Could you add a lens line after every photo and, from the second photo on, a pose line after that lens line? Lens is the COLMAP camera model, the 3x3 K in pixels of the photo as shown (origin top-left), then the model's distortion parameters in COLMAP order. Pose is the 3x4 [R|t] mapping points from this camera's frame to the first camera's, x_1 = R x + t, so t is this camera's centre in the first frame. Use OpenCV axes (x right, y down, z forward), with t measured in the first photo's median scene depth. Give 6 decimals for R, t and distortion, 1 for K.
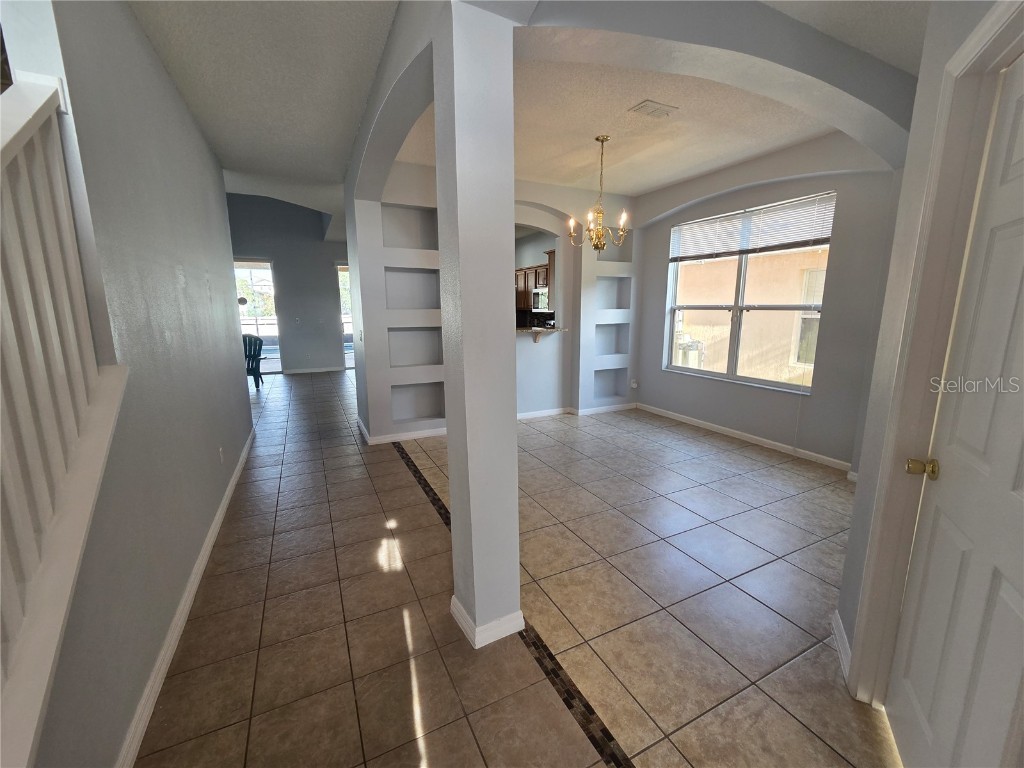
lens RADIAL K [[419.8, 0, 512.0], [0, 419.8, 384.0], [0, 0, 1]] dist [-0.003964, -0.000200]
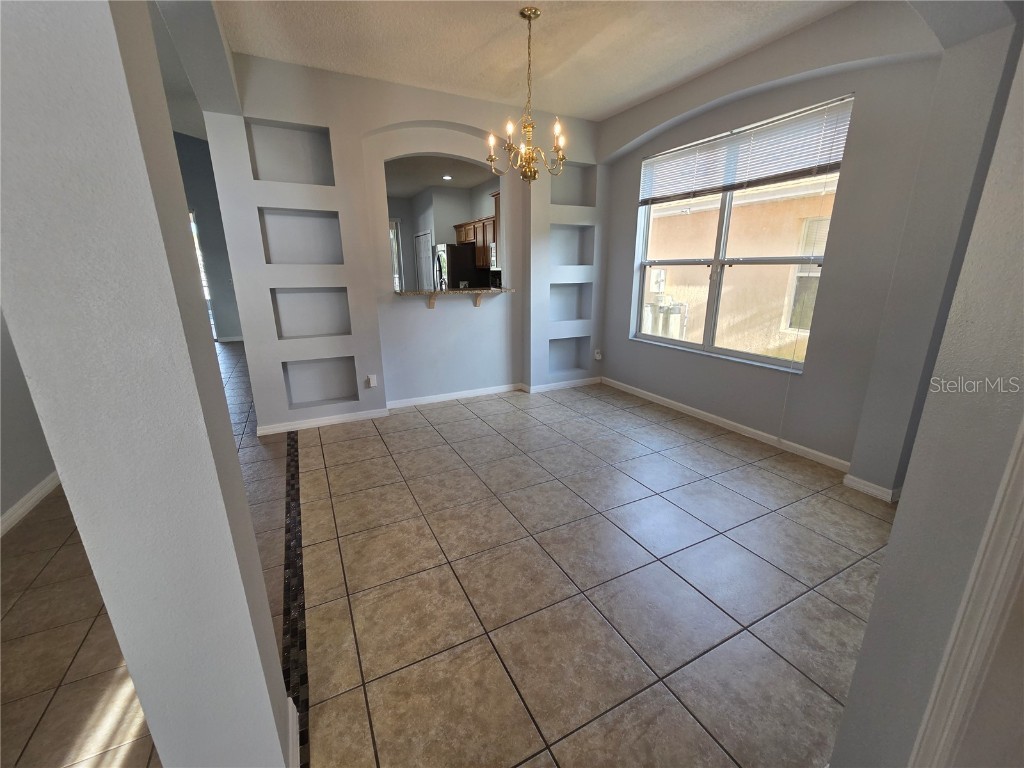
lens RADIAL K [[419.8, 0, 512.0], [0, 419.8, 384.0], [0, 0, 1]] dist [-0.003964, -0.000200]
pose [[0.999883, -0.005284, 0.014327, 0.129915], [0.004000, 0.996094, 0.088209, -0.021852], [-0.014737, -0.088141, 0.995999, 0.186008]]
